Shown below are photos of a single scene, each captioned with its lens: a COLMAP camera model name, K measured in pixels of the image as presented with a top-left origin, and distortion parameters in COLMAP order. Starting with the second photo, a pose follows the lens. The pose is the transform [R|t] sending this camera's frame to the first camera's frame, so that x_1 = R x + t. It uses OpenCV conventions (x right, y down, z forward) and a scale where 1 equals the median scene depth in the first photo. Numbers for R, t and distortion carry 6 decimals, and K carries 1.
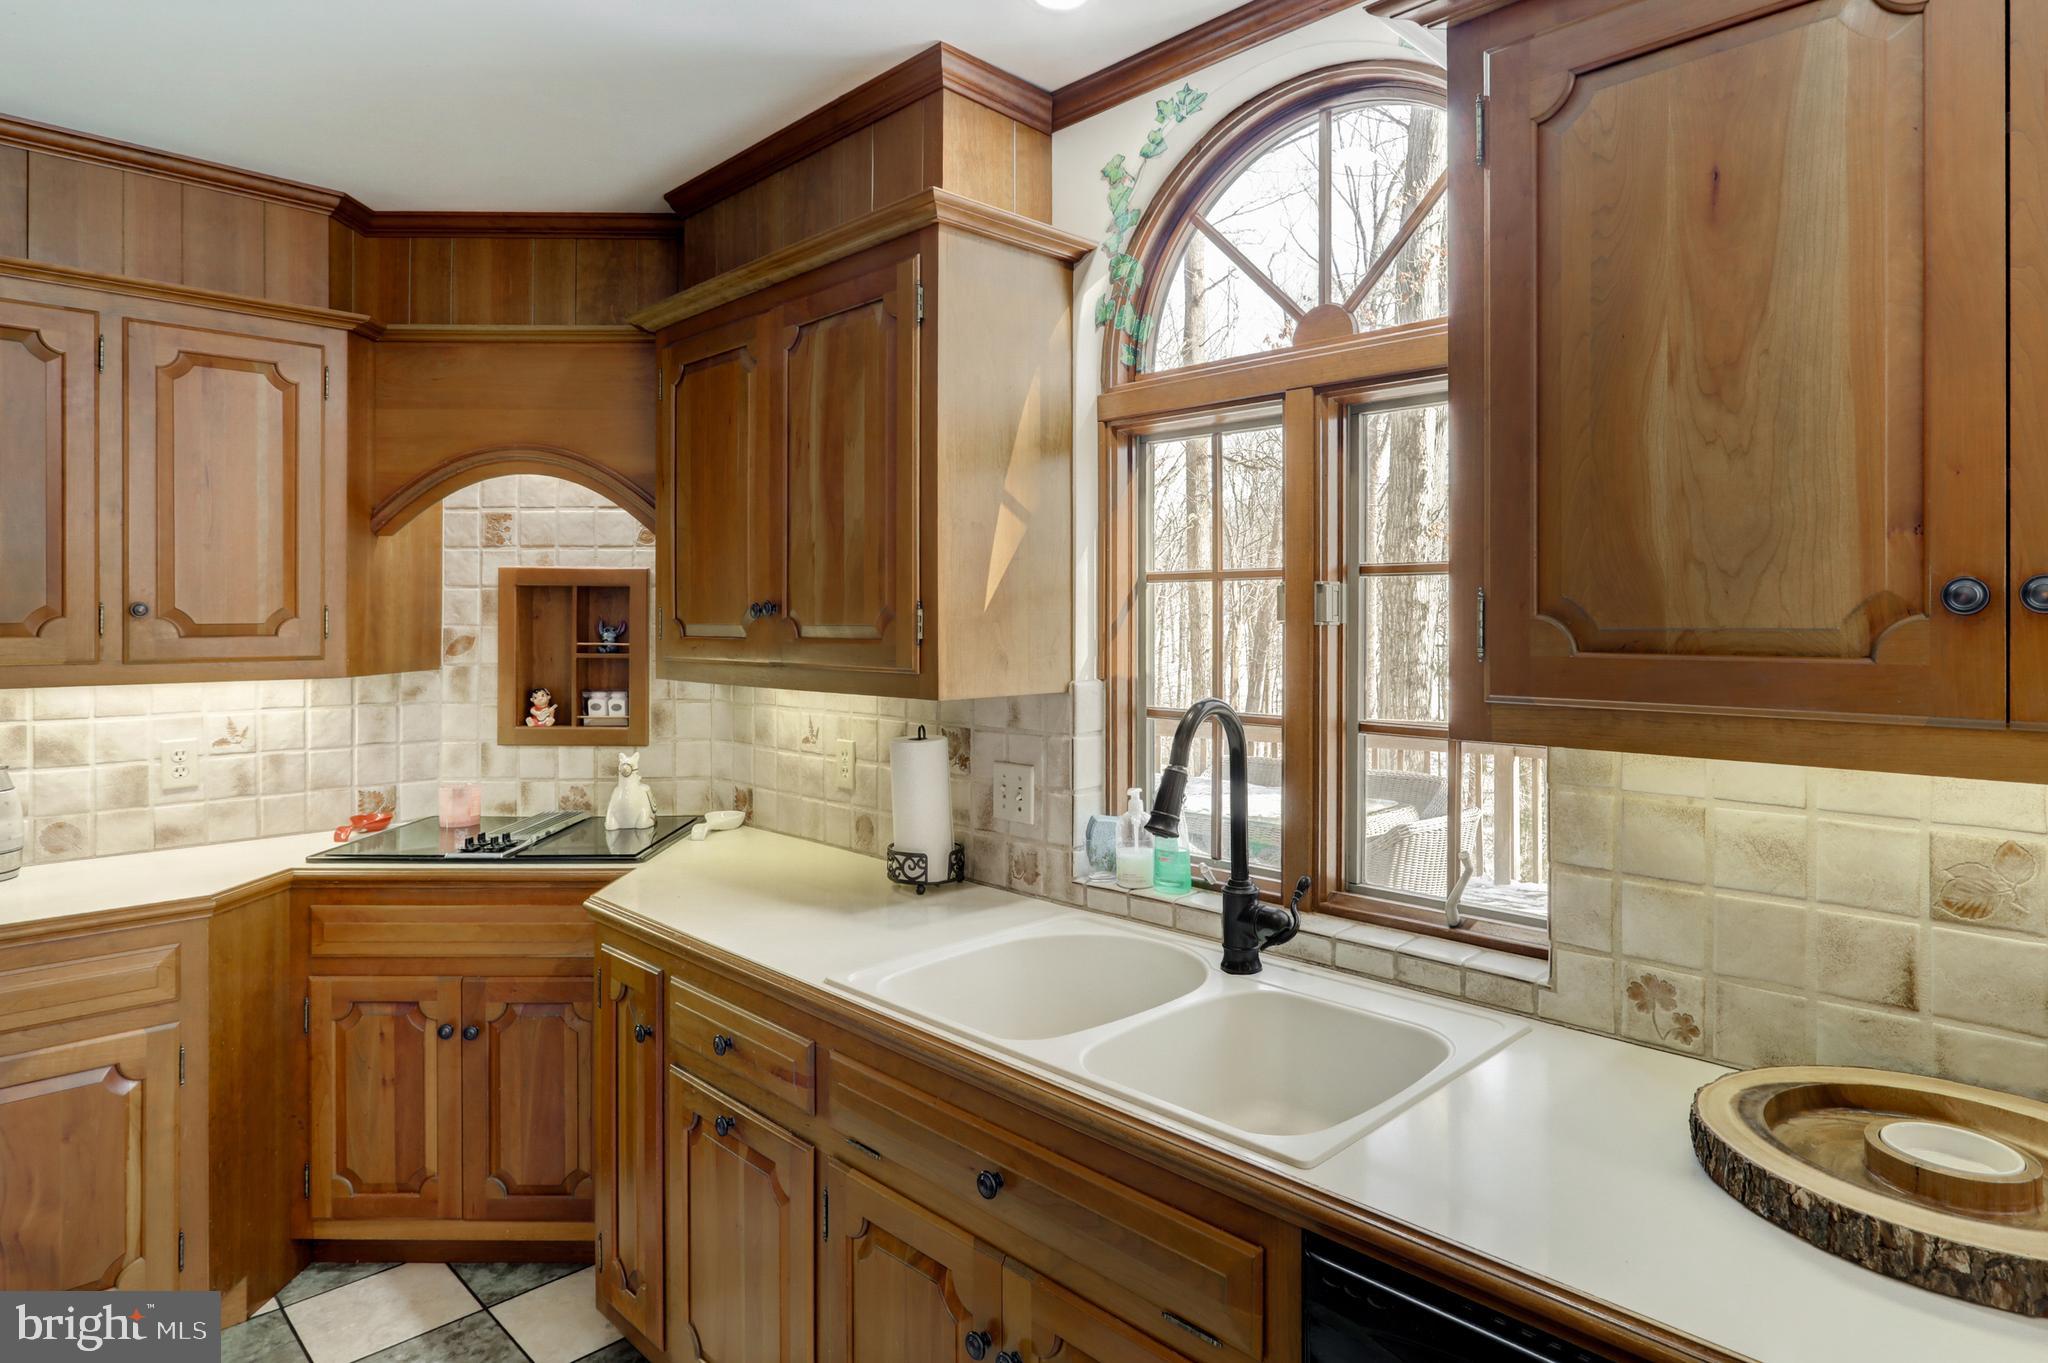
lens RADIAL K [[1153.1, 0, 1030.5], [0, 1153.1, 615.1], [0, 0, 1]] dist [-0.000972, 0.001188]
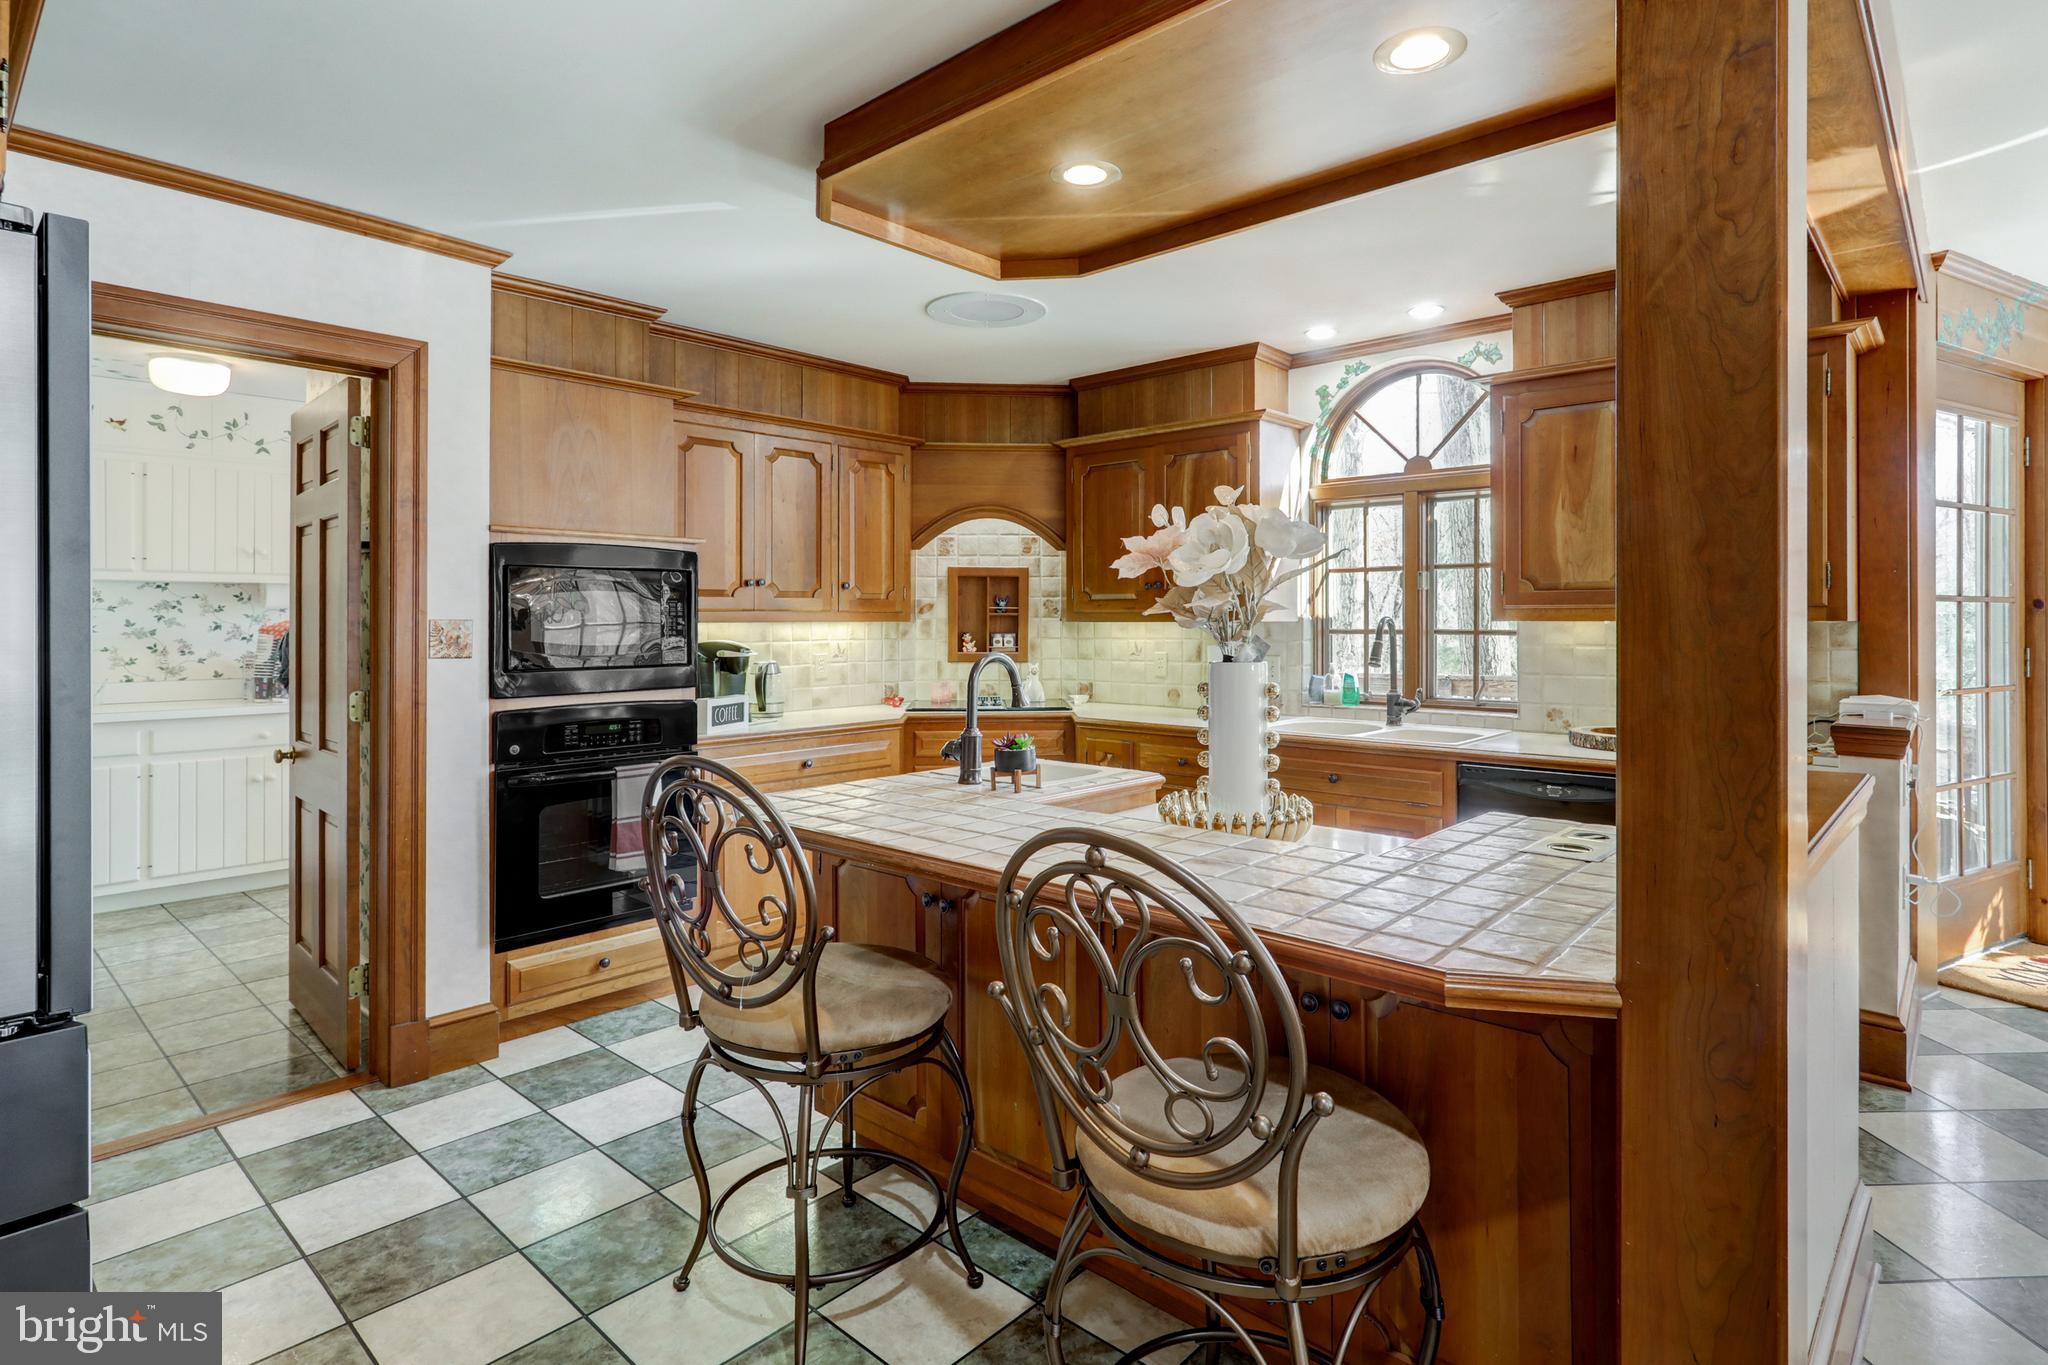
lens RADIAL K [[1052.4, 0, 1045.3], [0, 1052.4, 618.4], [0, 0, 1]] dist [-0.001728, 0.000205]
pose [[0.998183, -0.001208, 0.060243, -0.489833], [0.001077, 0.999997, 0.002210, 0.046572], [-0.060246, -0.002141, 0.998181, -0.850297]]
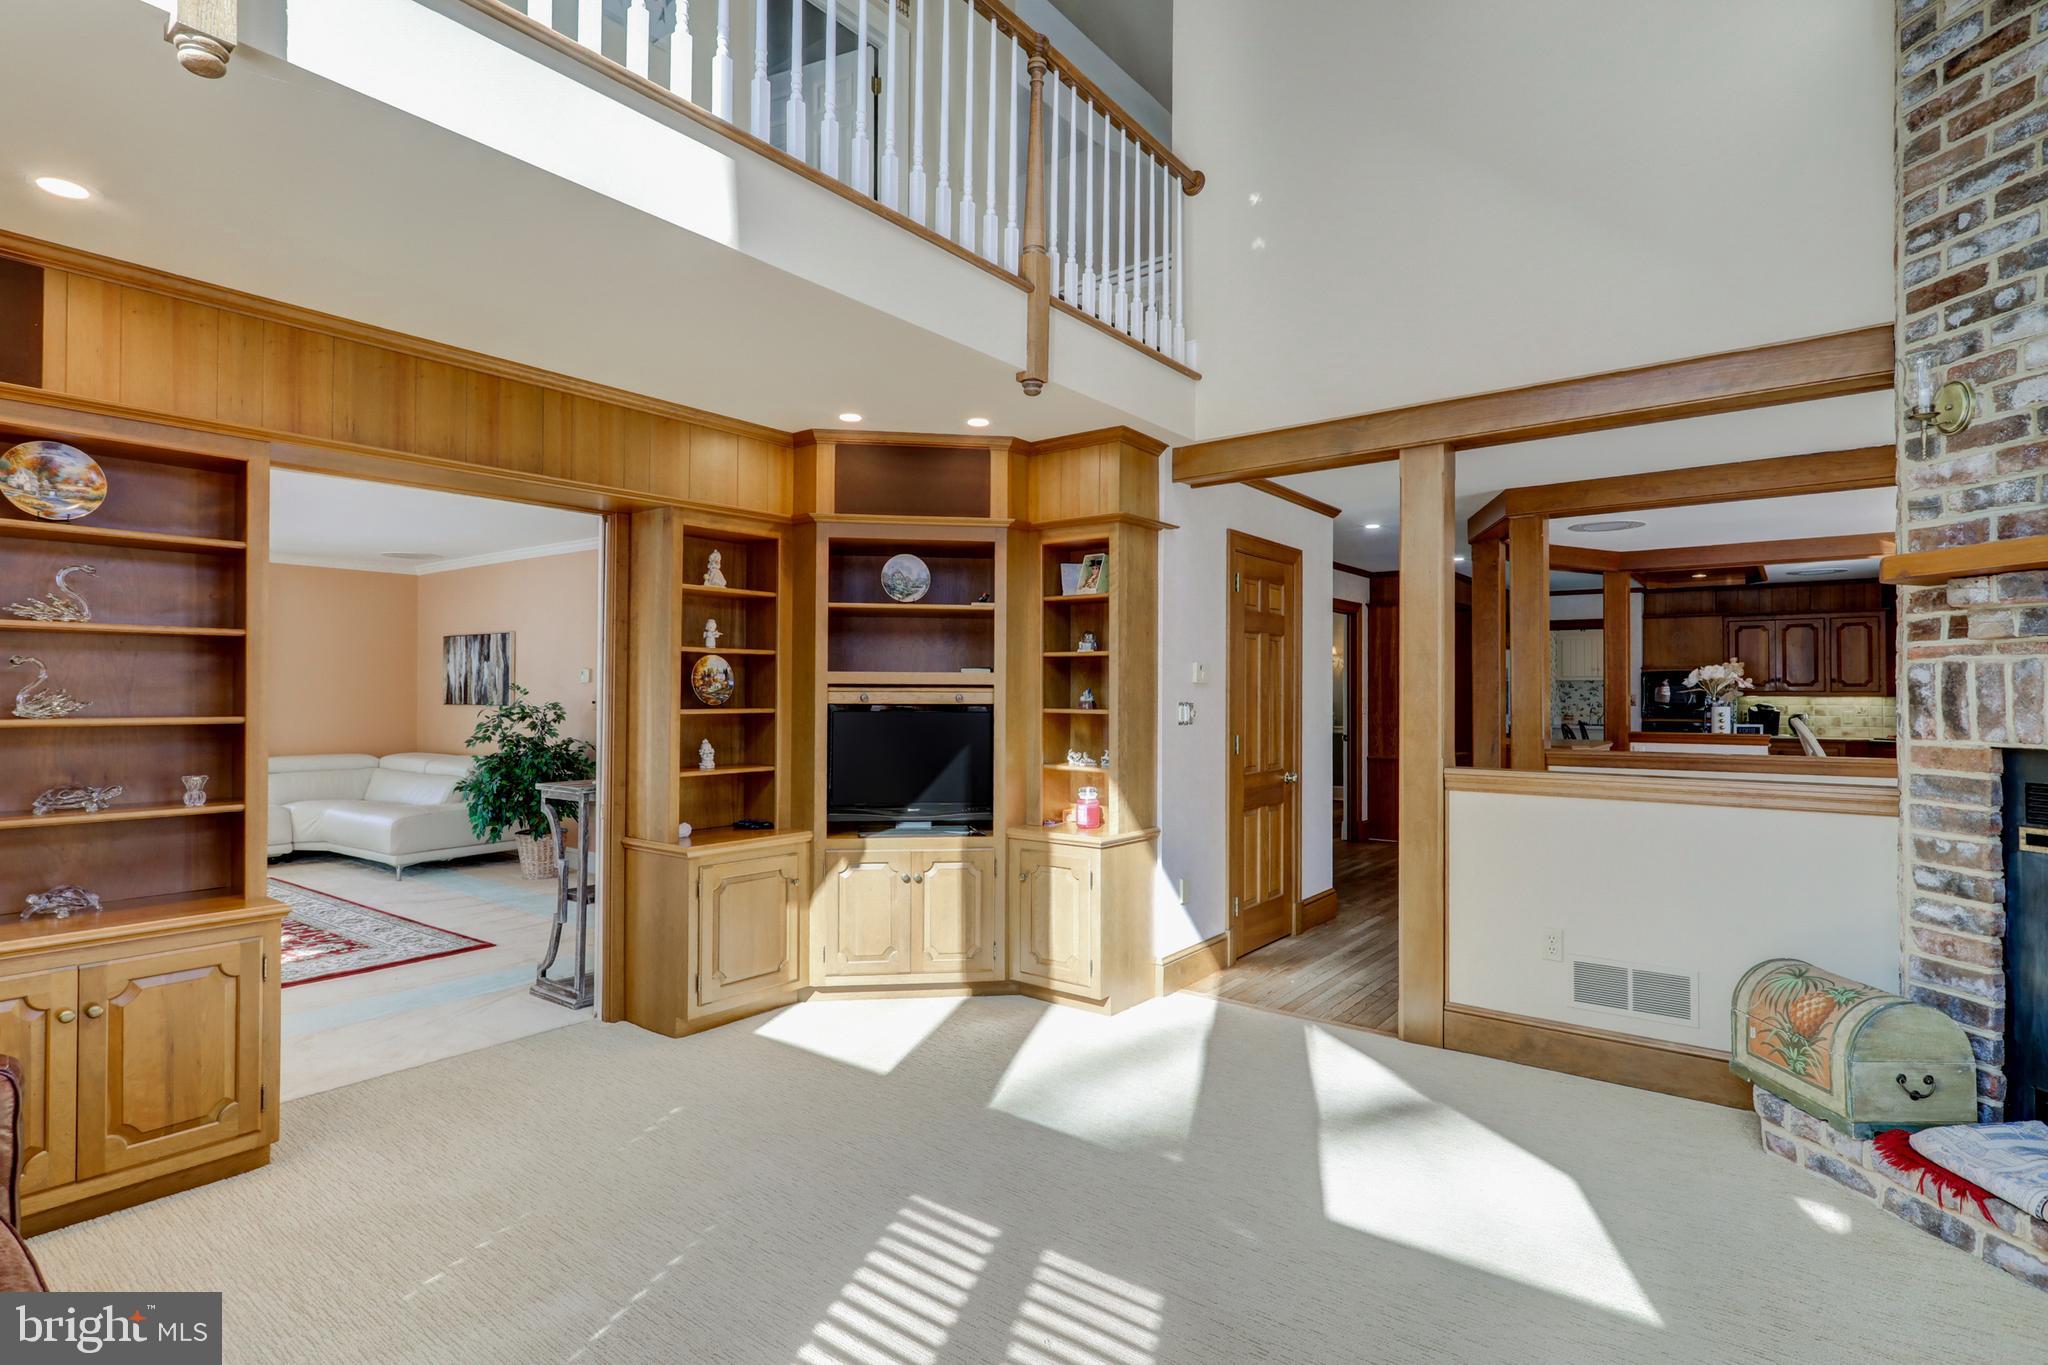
lens RADIAL K [[1010.4, 0, 1024.0], [0, 1010.4, 682.5], [0, 0, 1]] dist [0.002822, 0.000953]
pose [[0.134639, -0.009798, -0.990846, 2.649453], [0.000367, 0.999952, -0.009838, 0.039799], [0.990895, 0.000961, 0.134636, -2.605714]]
